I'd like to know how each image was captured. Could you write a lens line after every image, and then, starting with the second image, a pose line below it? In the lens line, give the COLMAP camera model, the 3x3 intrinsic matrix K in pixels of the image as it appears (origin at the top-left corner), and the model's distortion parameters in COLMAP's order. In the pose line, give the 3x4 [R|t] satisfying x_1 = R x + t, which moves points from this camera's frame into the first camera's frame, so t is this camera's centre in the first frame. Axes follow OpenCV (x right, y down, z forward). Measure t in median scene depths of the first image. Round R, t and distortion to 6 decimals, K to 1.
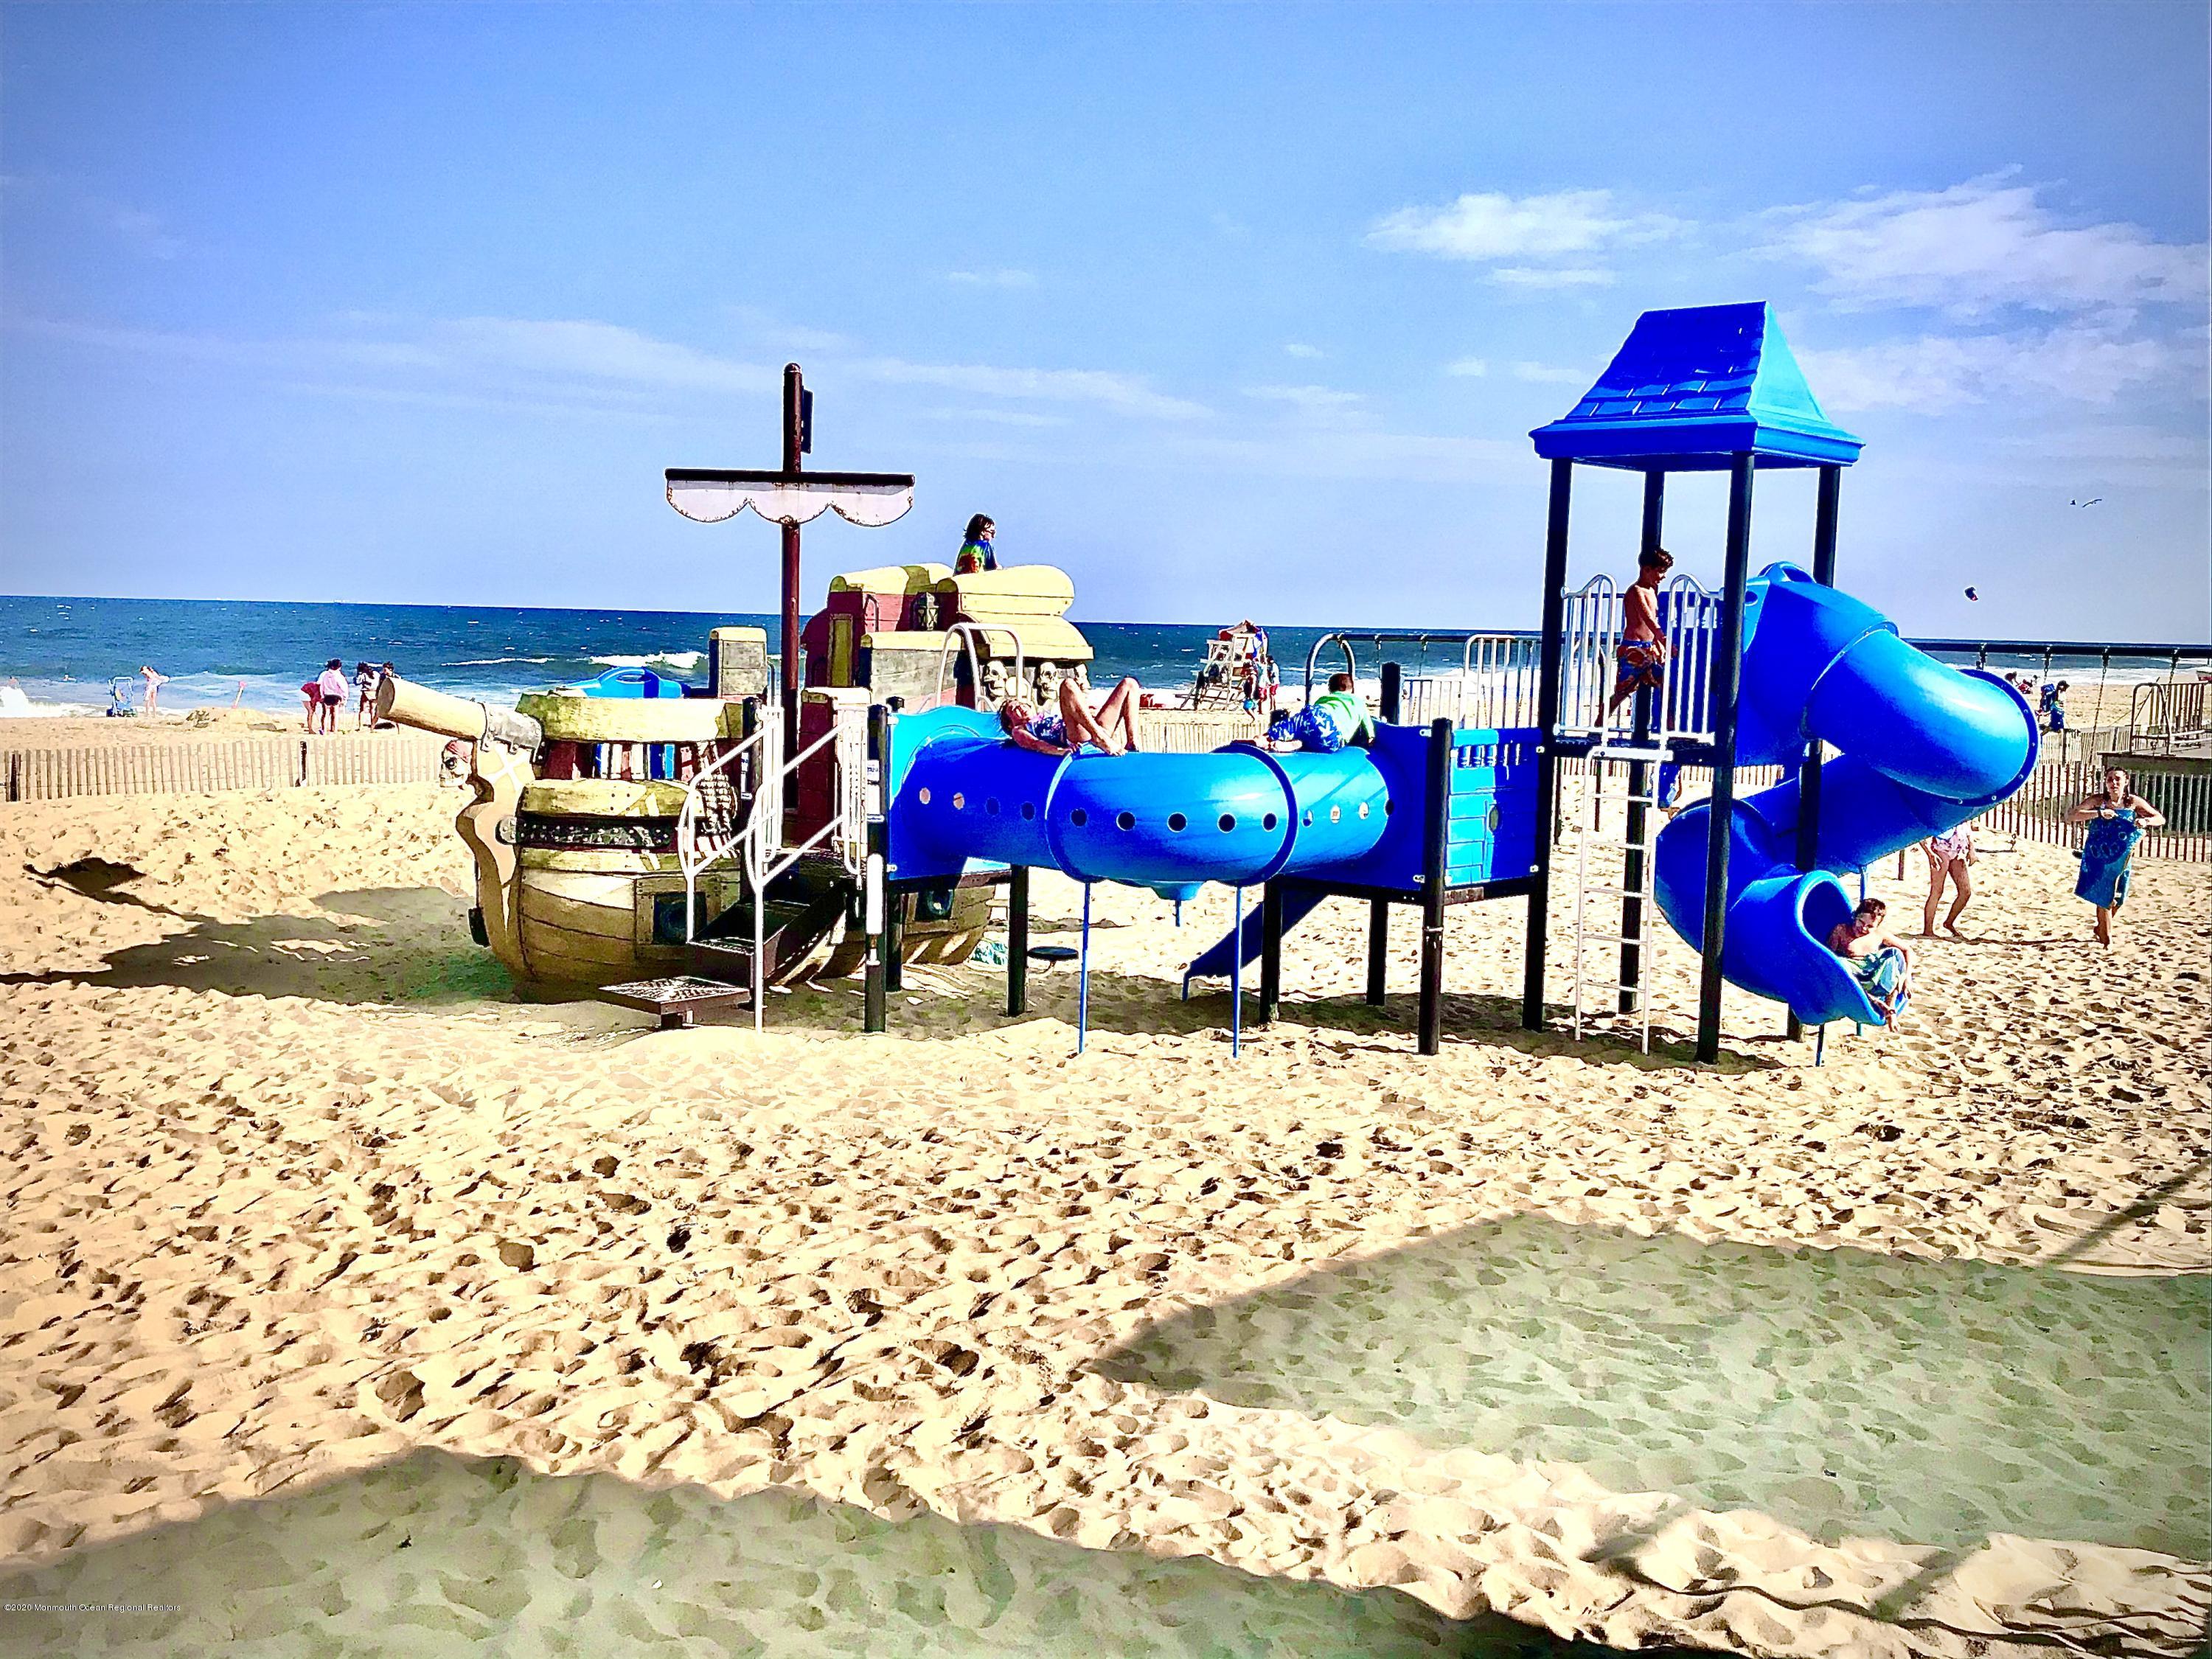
lens RADIAL K [[2144.1, 0, 1010.3], [0, 2144.1, 835.0], [0, 0, 1]] dist [-0.013196, -0.023555]
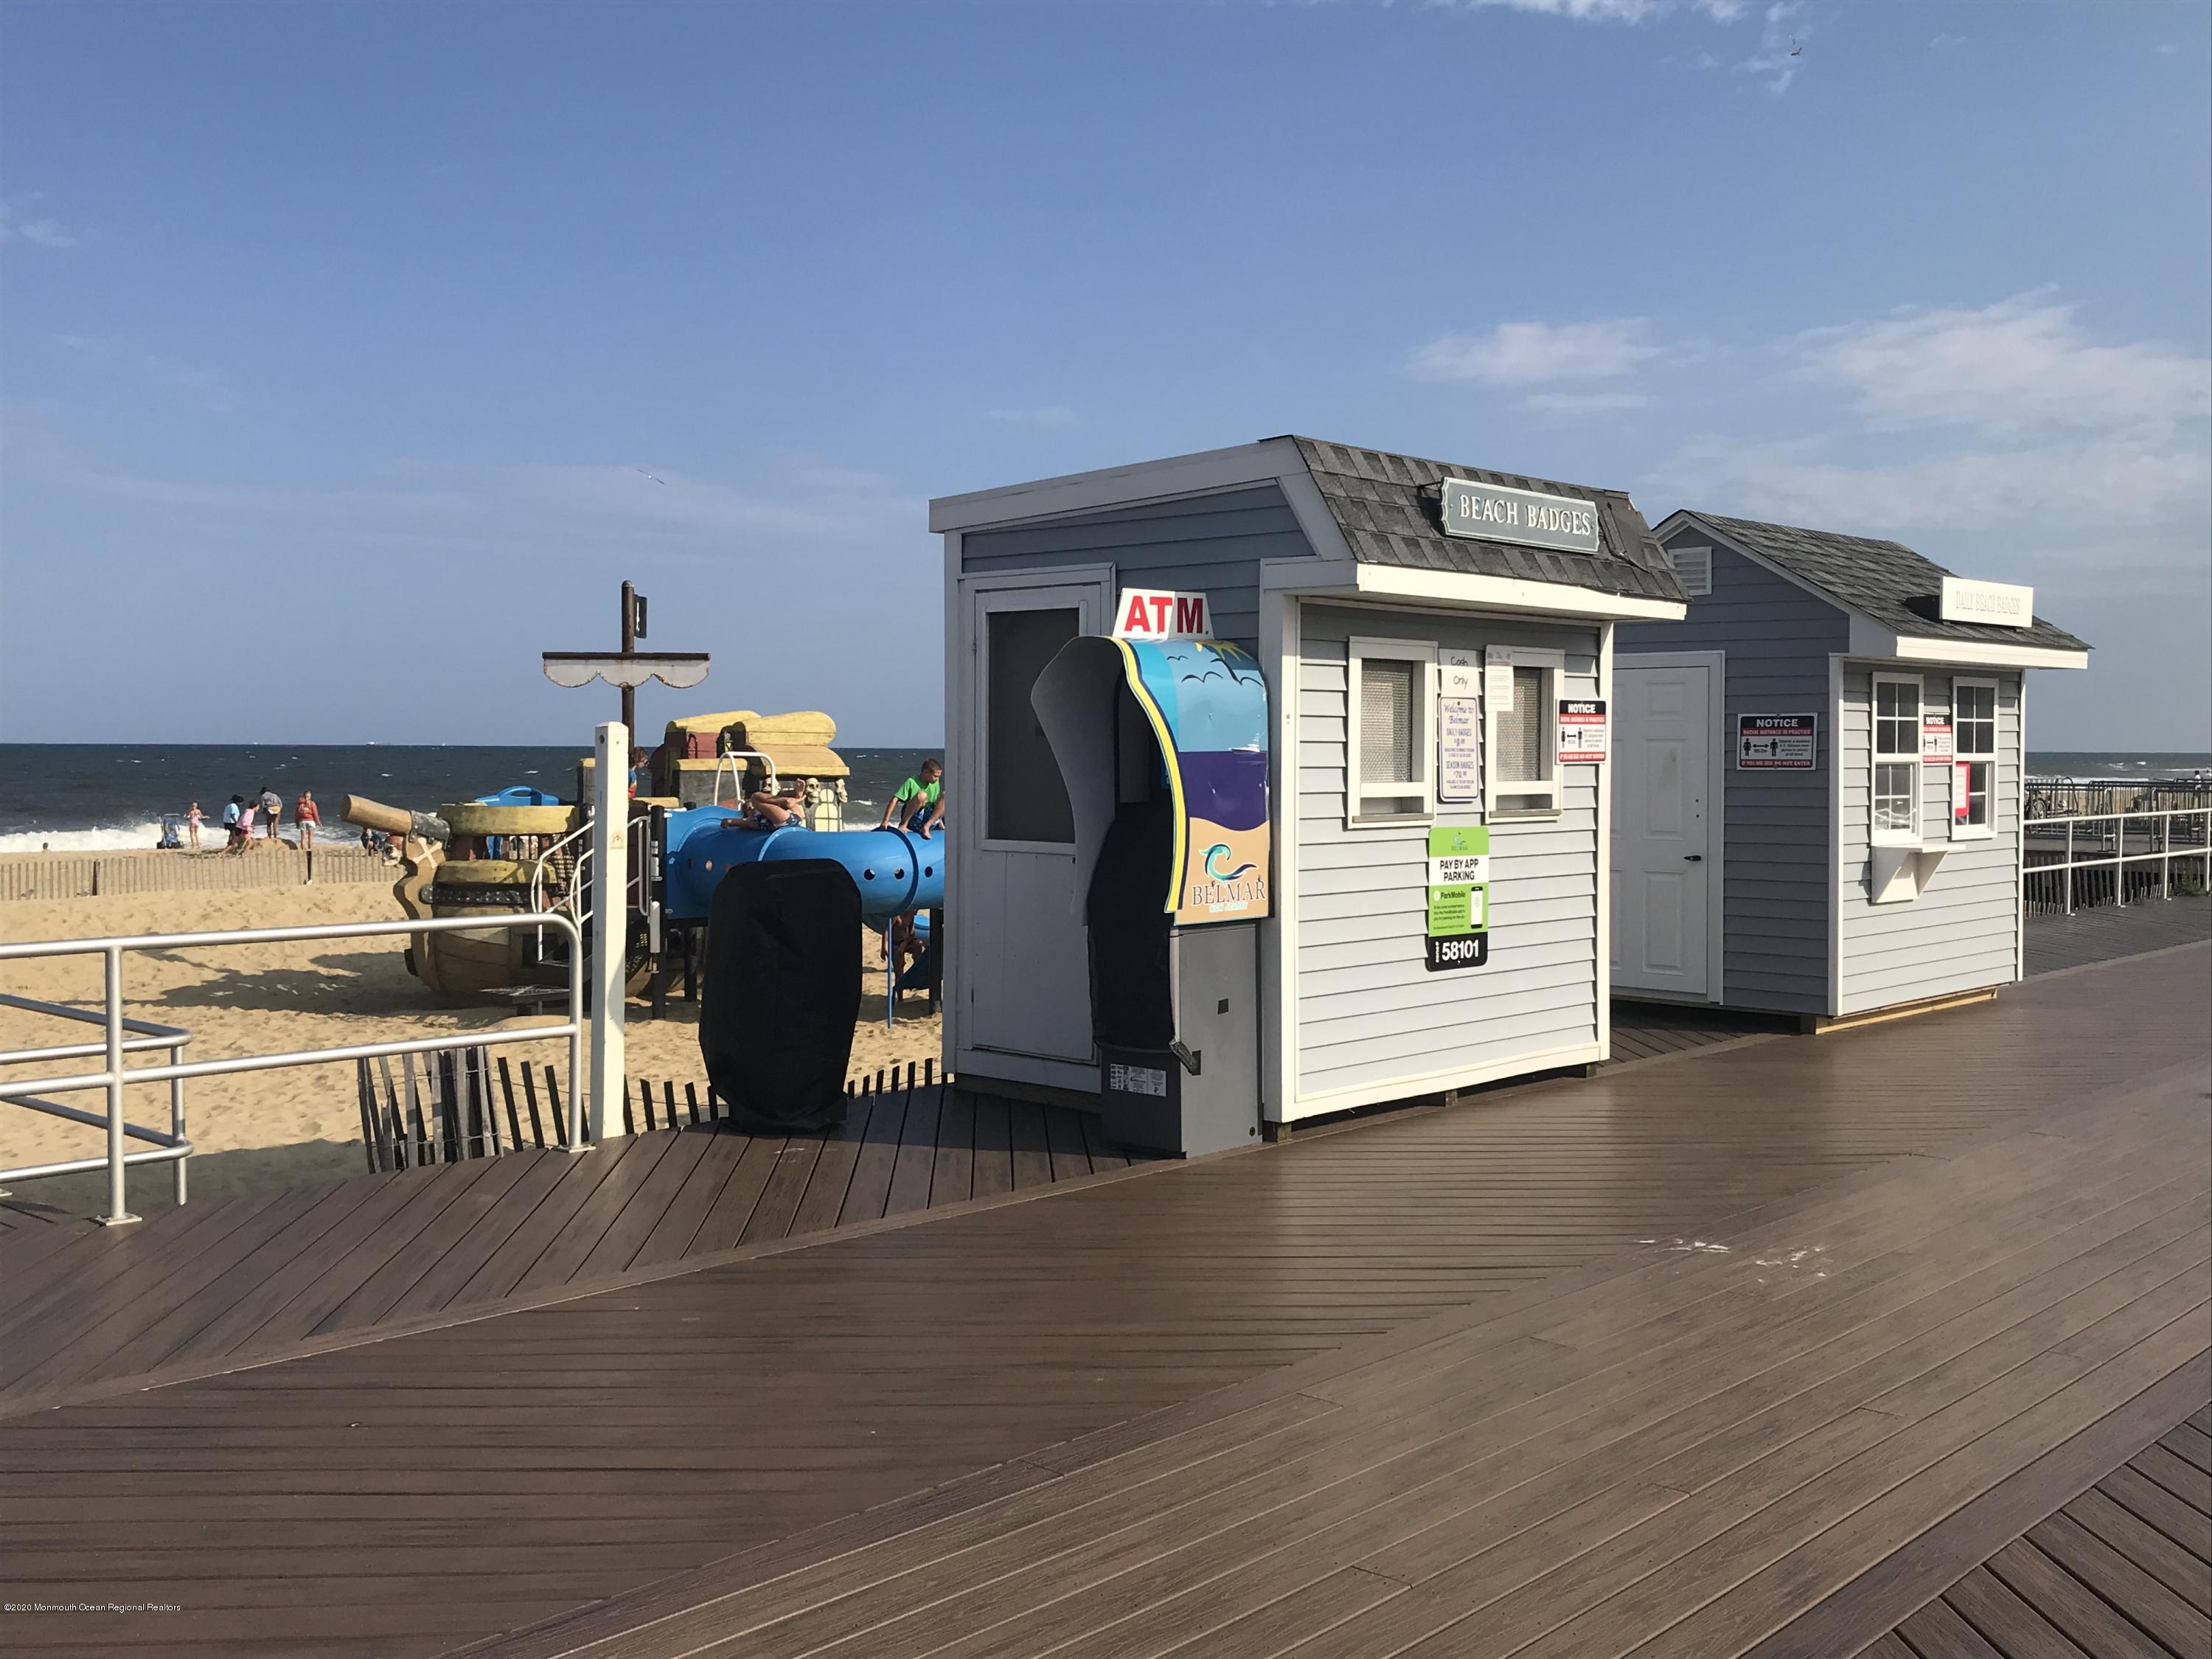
lens RADIAL K [[2182.9, 0, 1106.0], [0, 2182.9, 829.5], [0, 0, 1]] dist [-0.052667, -0.012431]
pose [[0.999668, -0.020357, 0.015790, 0.198300], [0.021315, 0.997778, -0.063119, 0.052869], [-0.014470, 0.063434, 0.997881, -0.484261]]
